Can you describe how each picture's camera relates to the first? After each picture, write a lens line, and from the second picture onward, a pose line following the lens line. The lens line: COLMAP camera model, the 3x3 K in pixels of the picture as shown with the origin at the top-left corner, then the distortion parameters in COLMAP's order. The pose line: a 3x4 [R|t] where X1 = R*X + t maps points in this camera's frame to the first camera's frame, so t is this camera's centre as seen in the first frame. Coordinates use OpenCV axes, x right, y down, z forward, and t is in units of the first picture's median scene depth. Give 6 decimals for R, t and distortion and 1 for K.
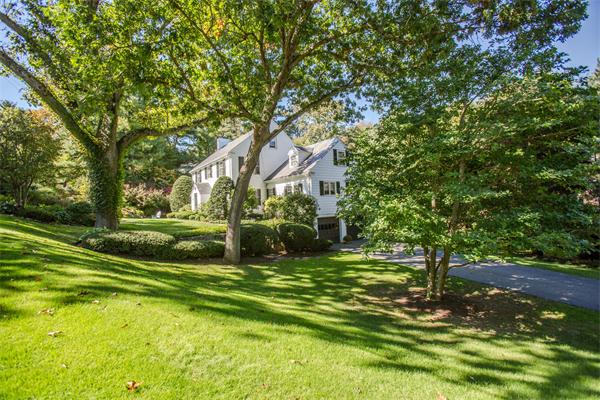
lens RADIAL K [[268.8, 0, 300.0], [0, 268.8, 200.0], [0, 0, 1]] dist [-0.073594, 0.027907]
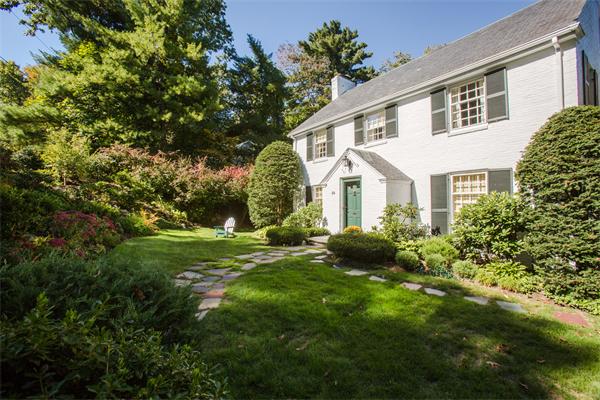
lens RADIAL K [[268.8, 0, 300.0], [0, 268.8, 200.0], [0, 0, 1]] dist [-0.073594, 0.027907]
pose [[0.998129, 0.043064, -0.043403, -0.373711], [-0.044106, 0.998755, -0.023327, 0.022079], [0.042344, 0.025197, 0.998785, 0.532885]]
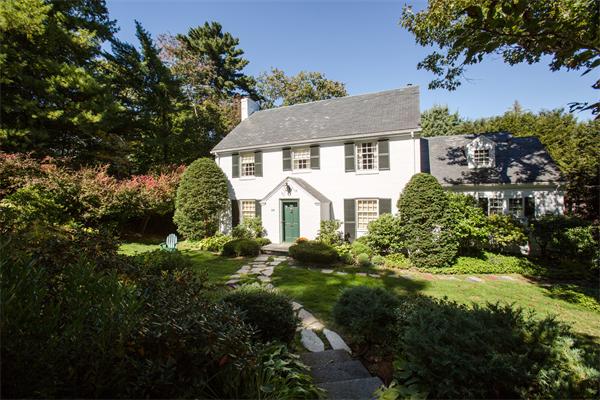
lens RADIAL K [[268.8, 0, 300.0], [0, 268.8, 200.0], [0, 0, 1]] dist [-0.073594, 0.027907]
pose [[0.878852, 0.026896, 0.476336, -0.511904], [-0.022948, 0.999637, -0.014103, -0.007332], [-0.476542, 0.001463, 0.879150, 0.476401]]
